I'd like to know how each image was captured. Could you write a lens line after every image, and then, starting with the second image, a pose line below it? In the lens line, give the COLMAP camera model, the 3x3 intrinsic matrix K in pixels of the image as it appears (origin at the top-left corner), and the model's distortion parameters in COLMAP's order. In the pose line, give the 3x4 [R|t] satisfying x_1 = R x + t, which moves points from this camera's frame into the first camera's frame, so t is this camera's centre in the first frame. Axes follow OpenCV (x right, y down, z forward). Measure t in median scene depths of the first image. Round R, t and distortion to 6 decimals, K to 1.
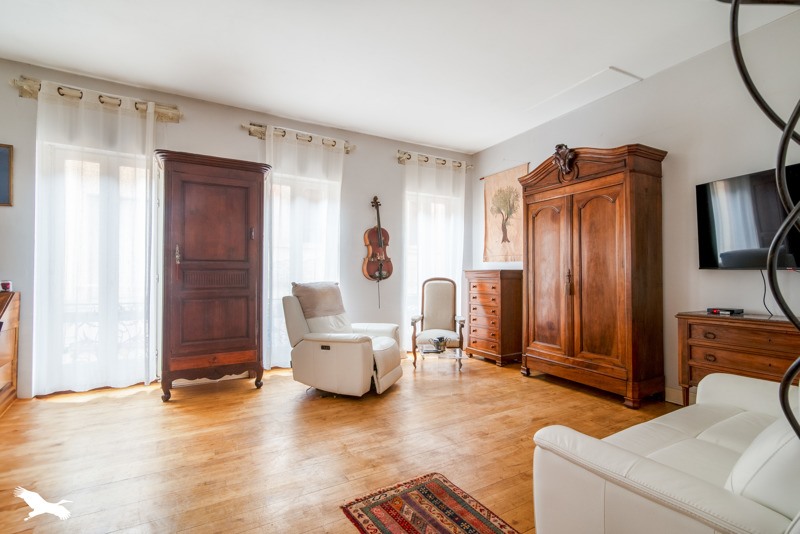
lens RADIAL K [[353.9, 0, 400.0], [0, 353.9, 267.0], [0, 0, 1]] dist [0.000530, -0.000116]
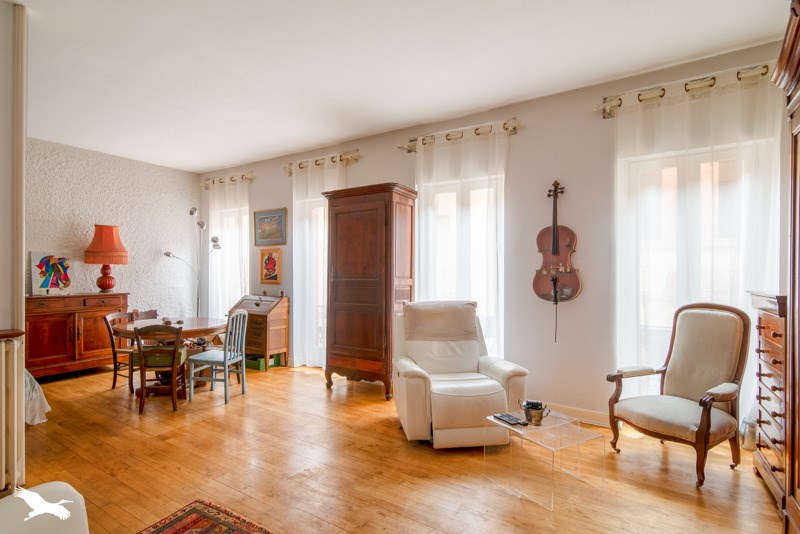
lens RADIAL K [[401.0, 0, 392.9], [0, 401.0, 271.9], [0, 0, 1]] dist [0.001287, -0.000185]
pose [[0.469010, -0.007207, -0.883164, 0.488495], [0.008889, 0.999955, -0.003440, -0.022053], [0.883148, -0.006237, 0.469052, 0.356555]]
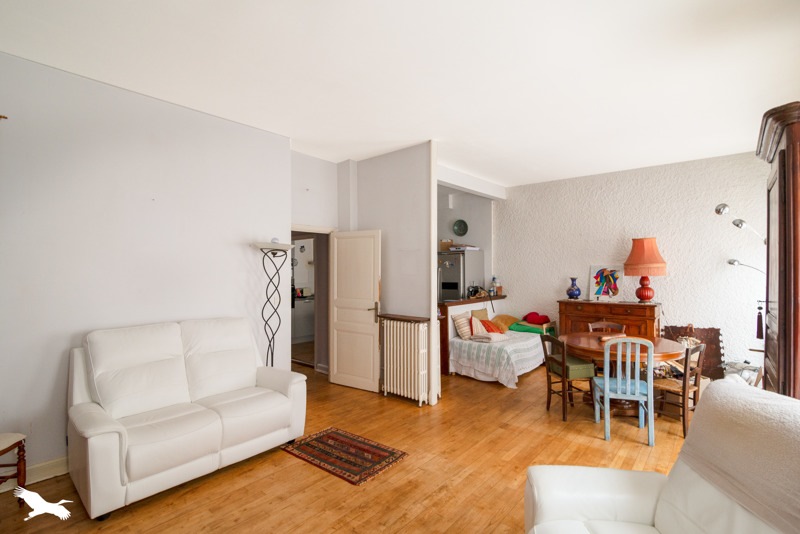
lens RADIAL K [[401.0, 0, 392.9], [0, 401.0, 271.9], [0, 0, 1]] dist [0.001287, -0.000185]
pose [[-0.948601, -0.001180, -0.316472, 0.185344], [-0.000492, 0.999997, -0.002252, -0.061598], [0.316474, -0.001980, -0.948599, 1.032055]]
